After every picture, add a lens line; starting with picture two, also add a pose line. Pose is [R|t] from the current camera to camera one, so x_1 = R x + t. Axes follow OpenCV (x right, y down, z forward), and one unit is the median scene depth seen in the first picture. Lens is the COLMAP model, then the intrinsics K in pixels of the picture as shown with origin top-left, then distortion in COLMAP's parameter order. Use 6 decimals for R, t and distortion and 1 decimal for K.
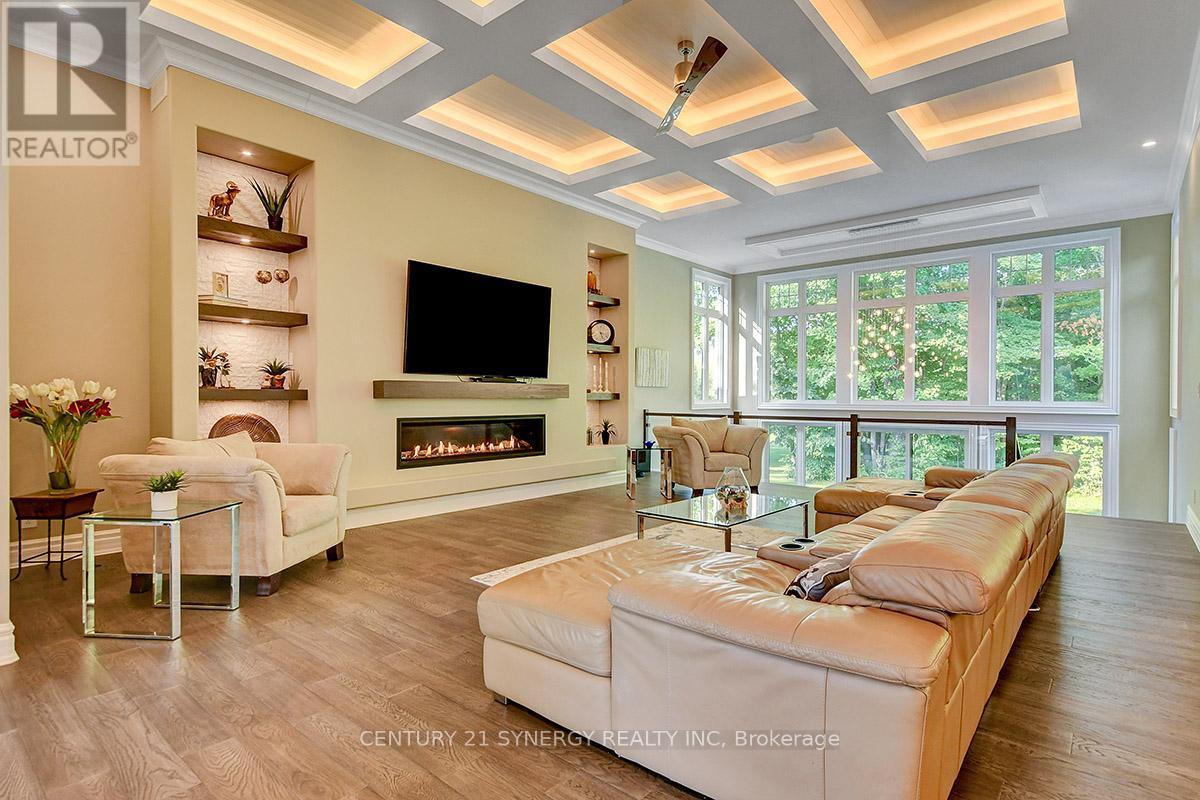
lens RADIAL K [[609.6, 0, 605.7], [0, 609.6, 403.1], [0, 0, 1]] dist [0.016602, -0.003200]
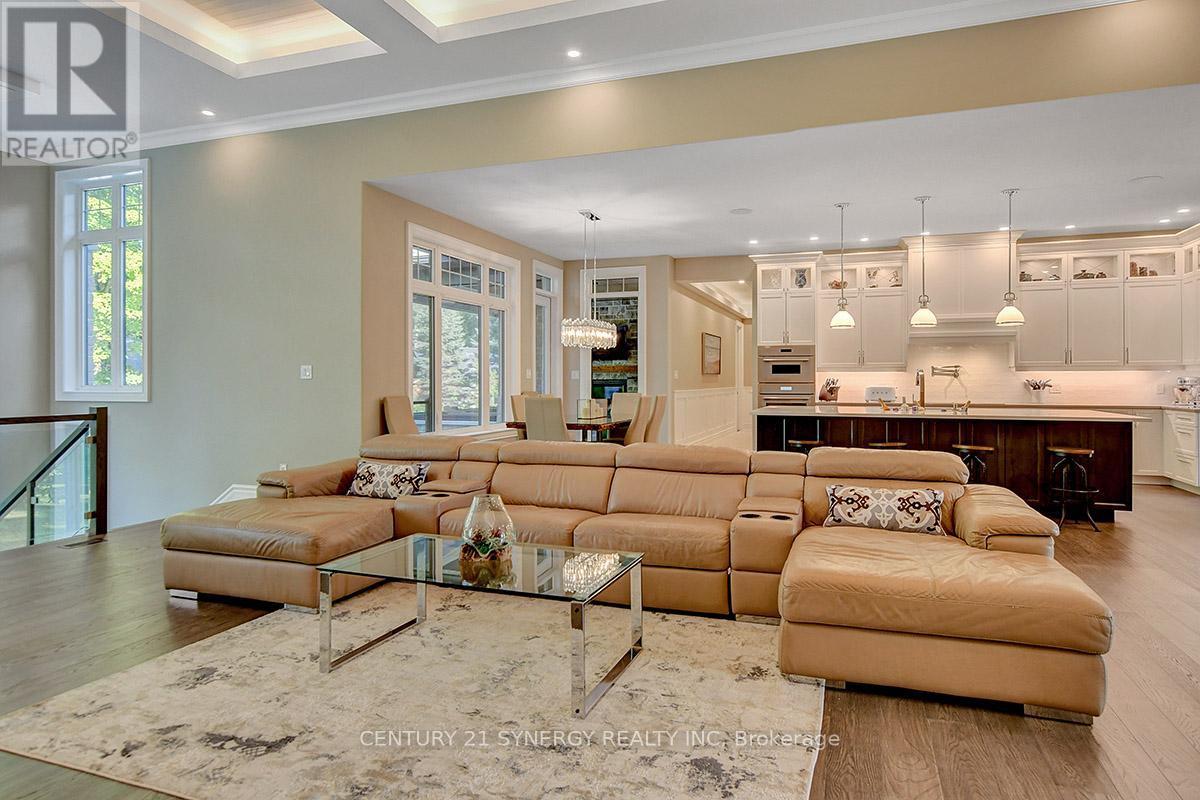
lens RADIAL K [[686.4, 0, 620.3], [0, 686.4, 390.4], [0, 0, 1]] dist [-0.006424, 0.004912]
pose [[-0.351355, -0.021472, 0.935996, -0.342462], [0.008192, 0.999628, 0.026007, -0.014443], [-0.936206, 0.016805, -0.351048, 0.784021]]
